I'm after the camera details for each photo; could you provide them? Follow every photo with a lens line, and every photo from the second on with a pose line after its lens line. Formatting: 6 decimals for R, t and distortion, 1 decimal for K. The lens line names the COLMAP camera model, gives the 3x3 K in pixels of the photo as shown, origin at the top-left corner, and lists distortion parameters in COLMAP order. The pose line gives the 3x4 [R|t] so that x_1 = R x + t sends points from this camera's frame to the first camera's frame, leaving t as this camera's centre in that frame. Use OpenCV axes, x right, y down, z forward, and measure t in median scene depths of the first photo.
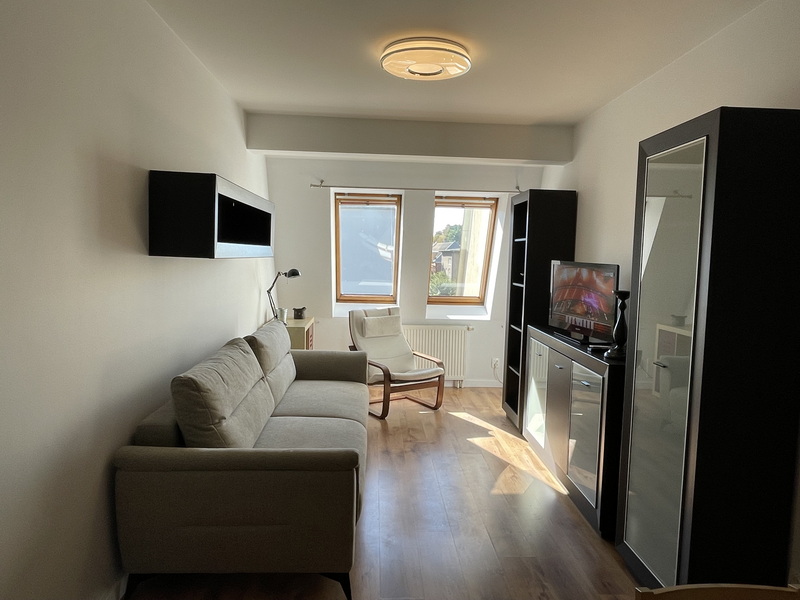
lens RADIAL K [[546.7, 0, 400.0], [0, 546.7, 300.0], [0, 0, 1]] dist [0.002304, 0.002970]
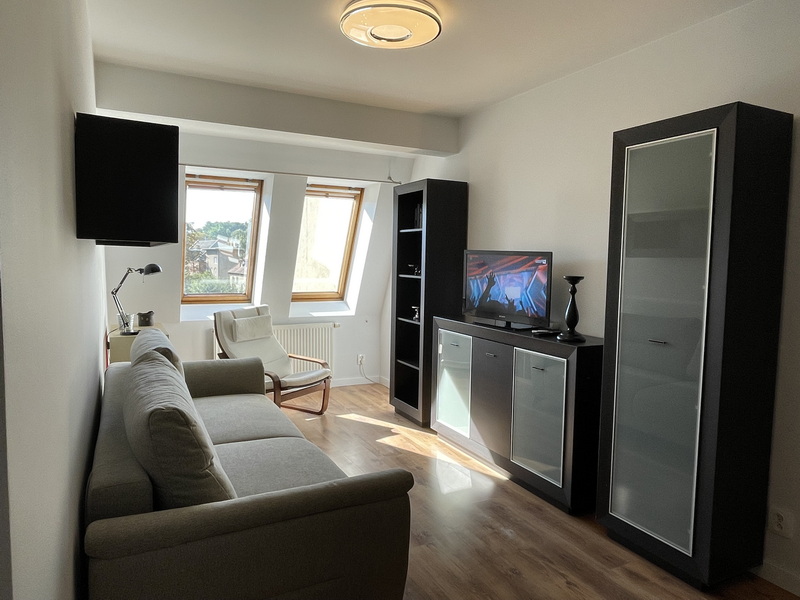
lens RADIAL K [[546.7, 0, 400.0], [0, 546.7, 300.0], [0, 0, 1]] dist [0.002304, 0.002970]
pose [[0.909130, -0.041923, 0.414397, -0.191442], [0.040676, 0.999102, 0.011838, 0.002004], [-0.414521, 0.006094, 0.910019, 0.107112]]
